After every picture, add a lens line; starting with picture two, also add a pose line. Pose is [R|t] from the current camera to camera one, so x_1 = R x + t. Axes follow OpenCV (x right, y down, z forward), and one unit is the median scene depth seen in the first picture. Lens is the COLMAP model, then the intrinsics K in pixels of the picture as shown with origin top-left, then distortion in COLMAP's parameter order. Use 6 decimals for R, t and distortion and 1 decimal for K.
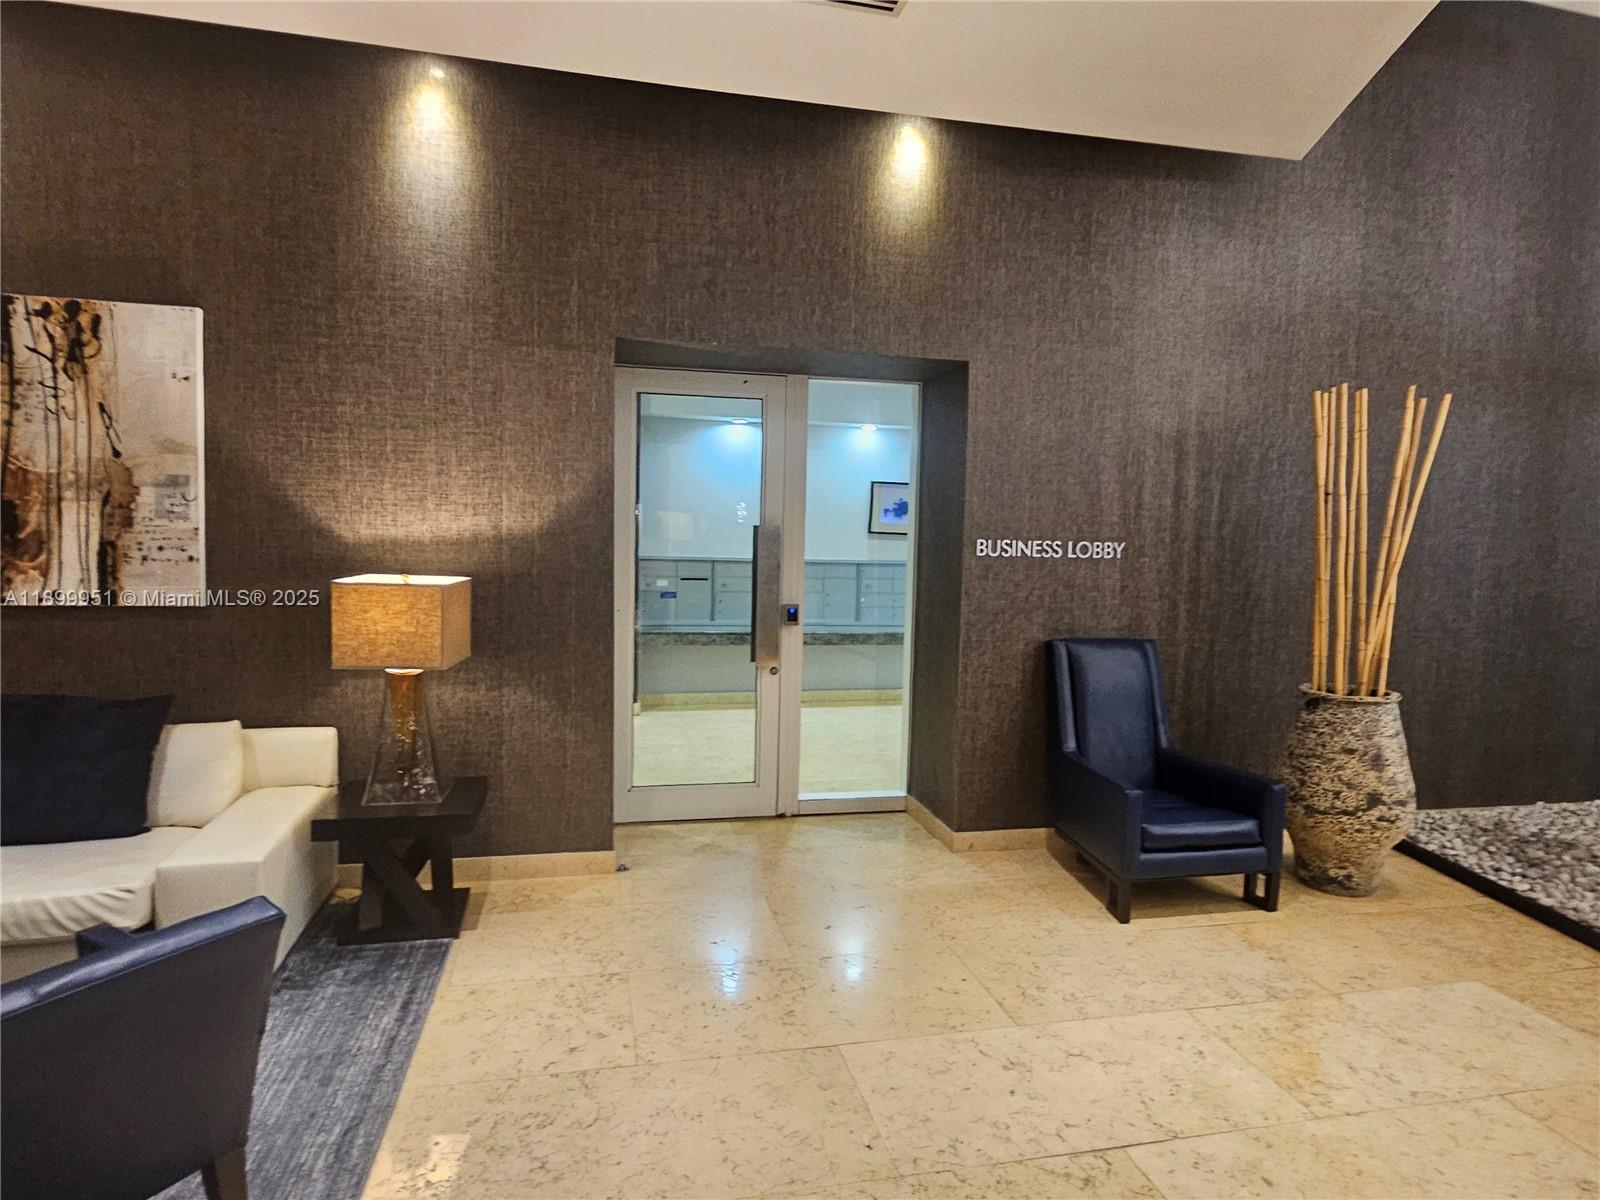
lens RADIAL K [[958.5, 0, 825.6], [0, 958.5, 599.7], [0, 0, 1]] dist [0.002306, -0.001943]
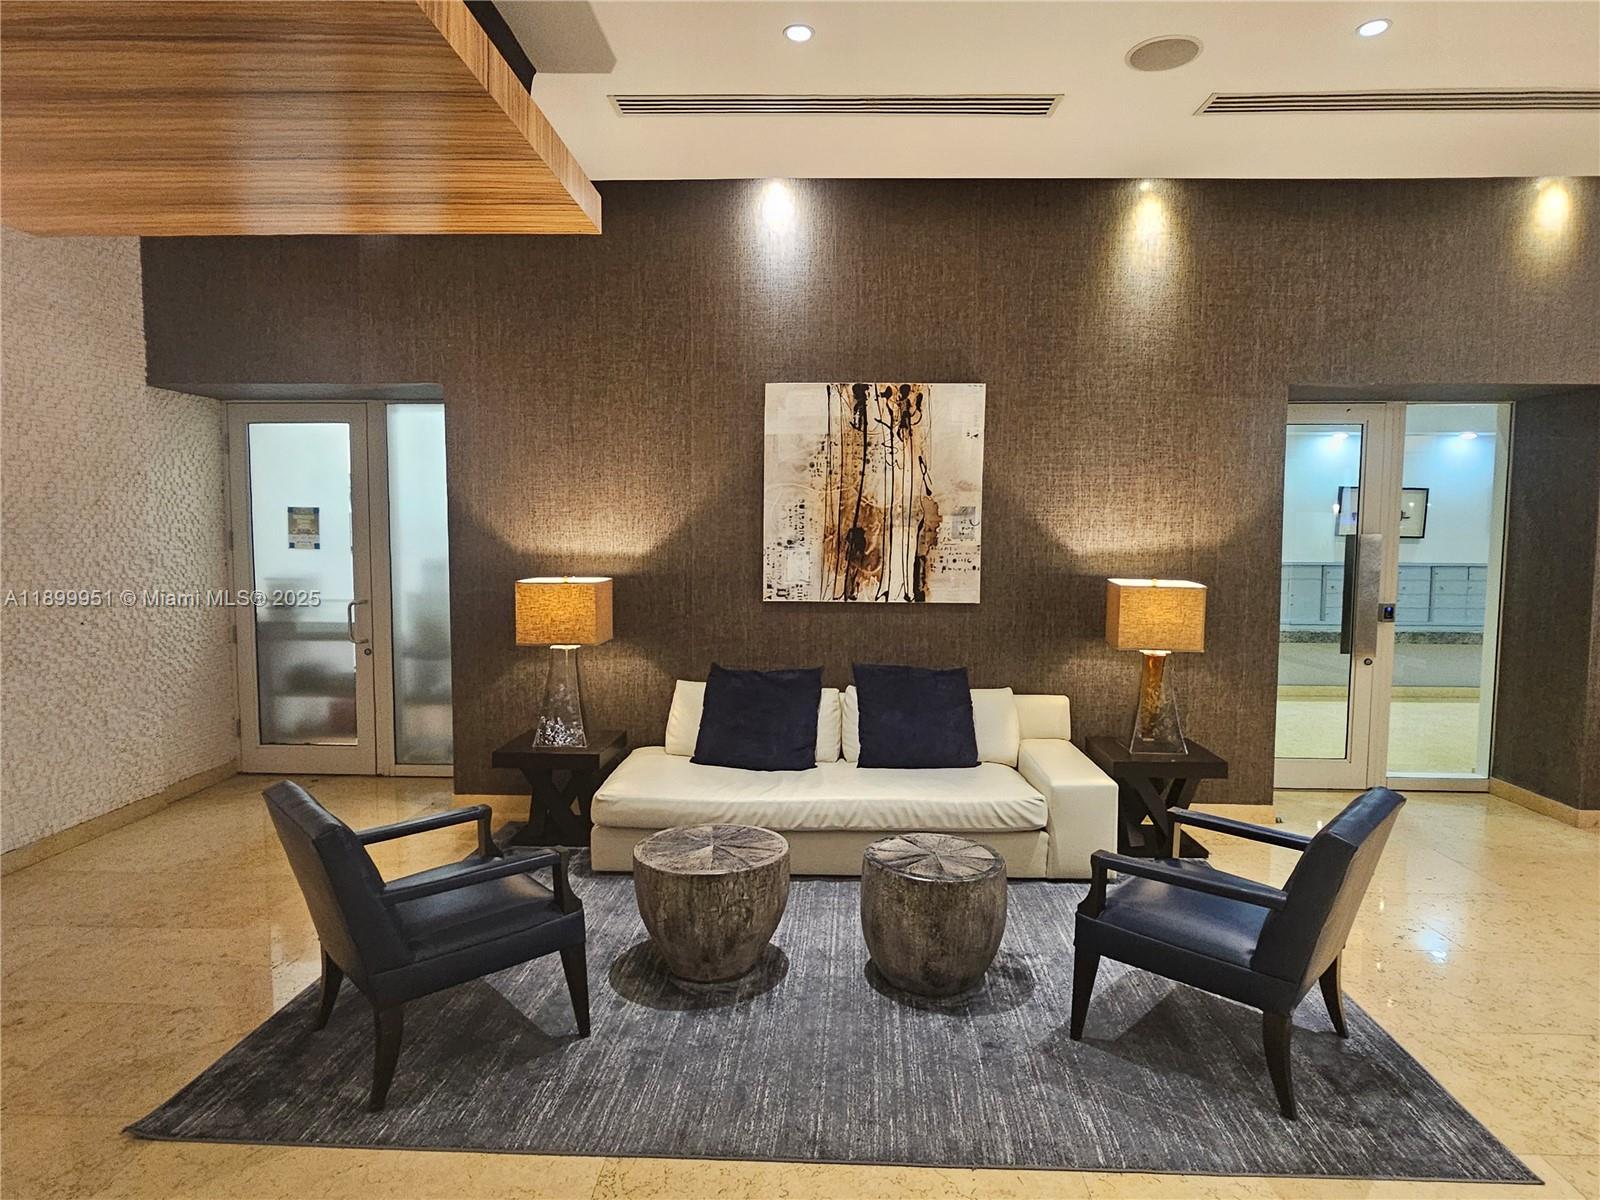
lens RADIAL K [[958.5, 0, 825.6], [0, 958.5, 599.7], [0, 0, 1]] dist [0.002306, -0.001943]
pose [[0.963600, 0.003466, -0.267326, -0.489857], [-0.003125, 0.999994, 0.001703, 0.000594], [0.267331, -0.000806, 0.963605, -0.357639]]
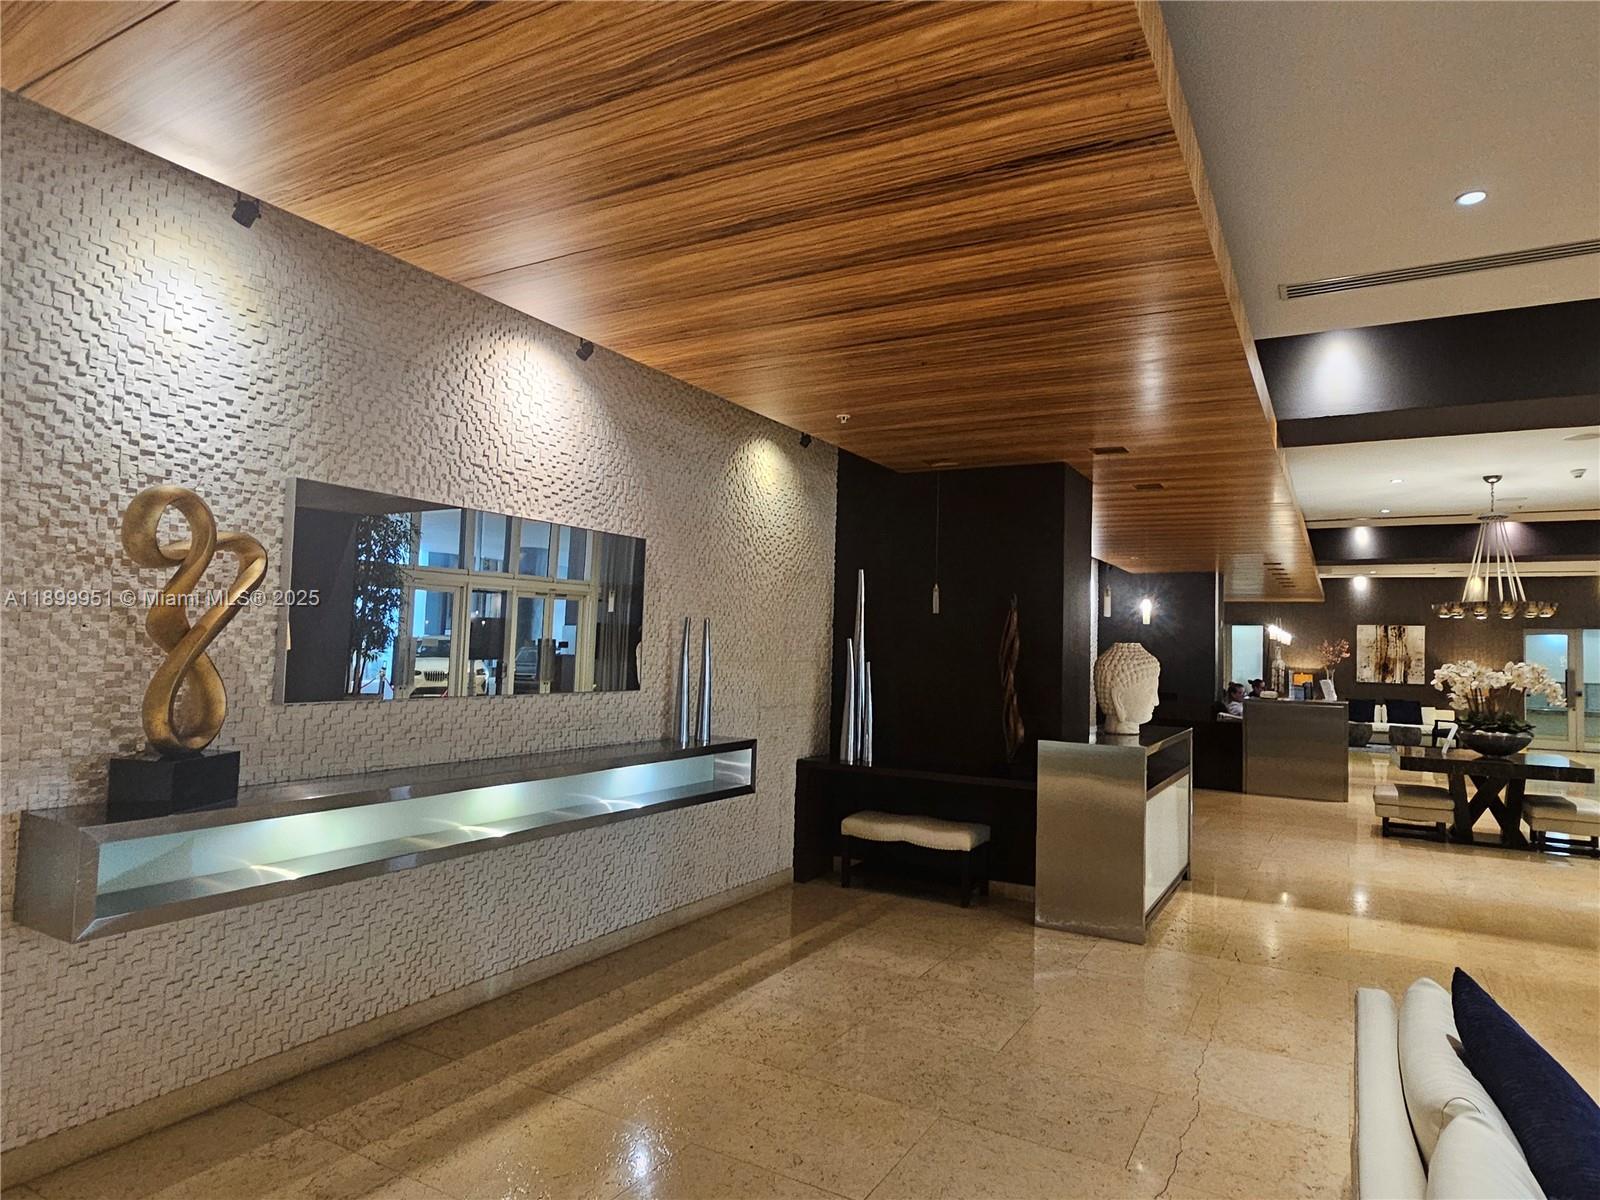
lens RADIAL K [[958.5, 0, 825.6], [0, 958.5, 599.7], [0, 0, 1]] dist [0.002306, -0.001943]
pose [[0.719996, -0.039259, -0.692867, 0.572942], [-0.060297, 0.991084, -0.118813, 0.345338], [0.691354, 0.127323, 0.711209, -4.681253]]
